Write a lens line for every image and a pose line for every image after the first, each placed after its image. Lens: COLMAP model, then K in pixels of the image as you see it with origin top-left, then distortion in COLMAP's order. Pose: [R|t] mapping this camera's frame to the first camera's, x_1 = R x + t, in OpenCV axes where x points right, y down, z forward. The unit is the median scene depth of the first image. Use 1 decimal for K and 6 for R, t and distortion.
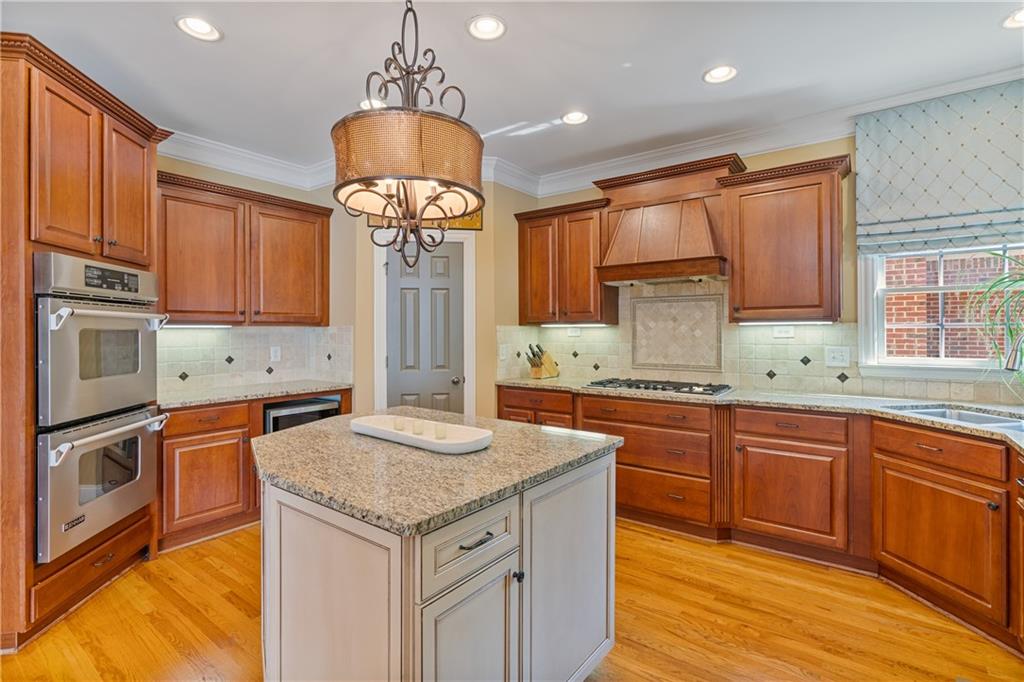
lens RADIAL K [[493.8, 0, 516.3], [0, 493.8, 333.9], [0, 0, 1]] dist [-0.011065, 0.005102]
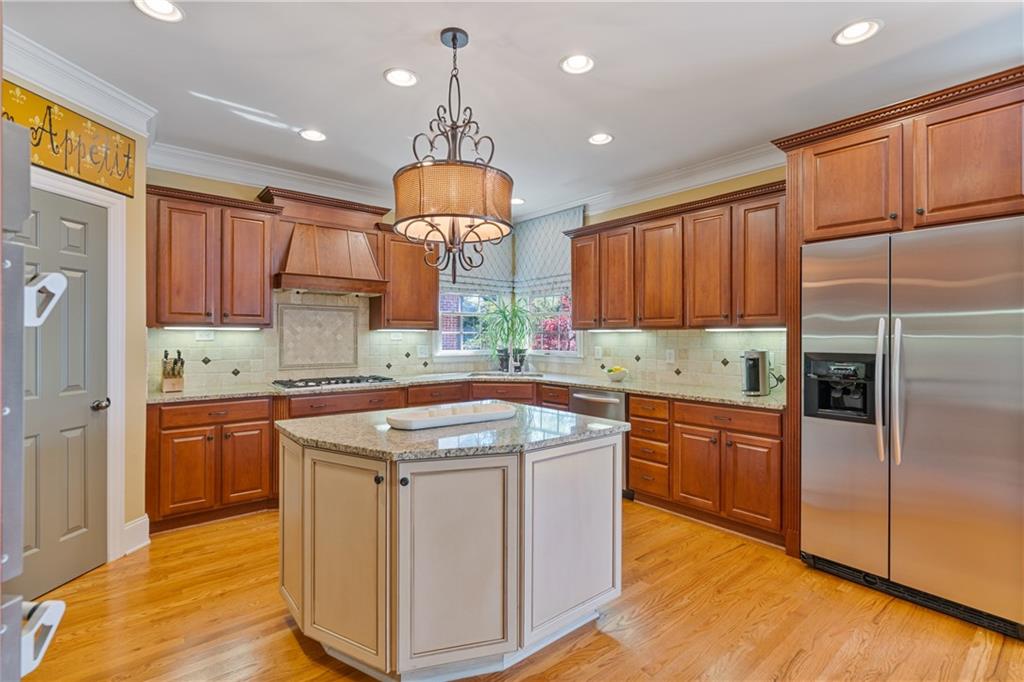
lens RADIAL K [[467.5, 0, 516.2], [0, 467.5, 336.7], [0, 0, 1]] dist [-0.014465, 0.006412]
pose [[0.229038, 0.001528, 0.973416, -0.768316], [0.001261, 0.999997, -0.001866, 0.000642], [-0.973417, 0.001655, 0.229035, 0.345928]]
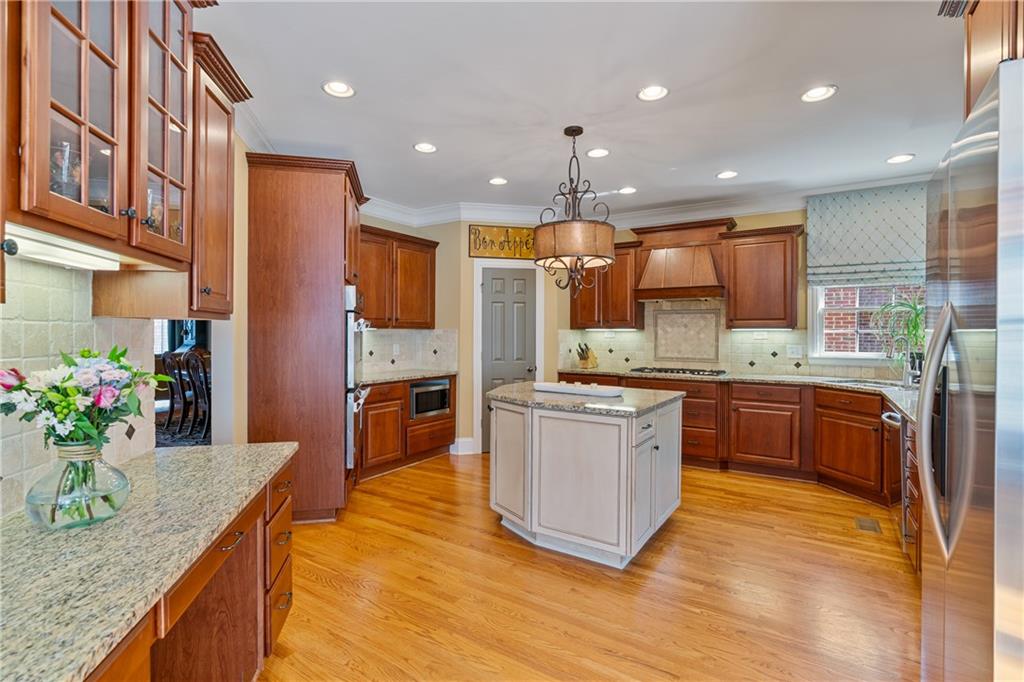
lens RADIAL K [[493.8, 0, 519.9], [0, 493.8, 338.0], [0, 0, 1]] dist [-0.011065, 0.005102]
pose [[0.997054, 0.005408, 0.076515, -0.318203], [-0.005749, 0.999974, 0.004239, 0.002298], [-0.076490, -0.004666, 0.997059, -0.464041]]
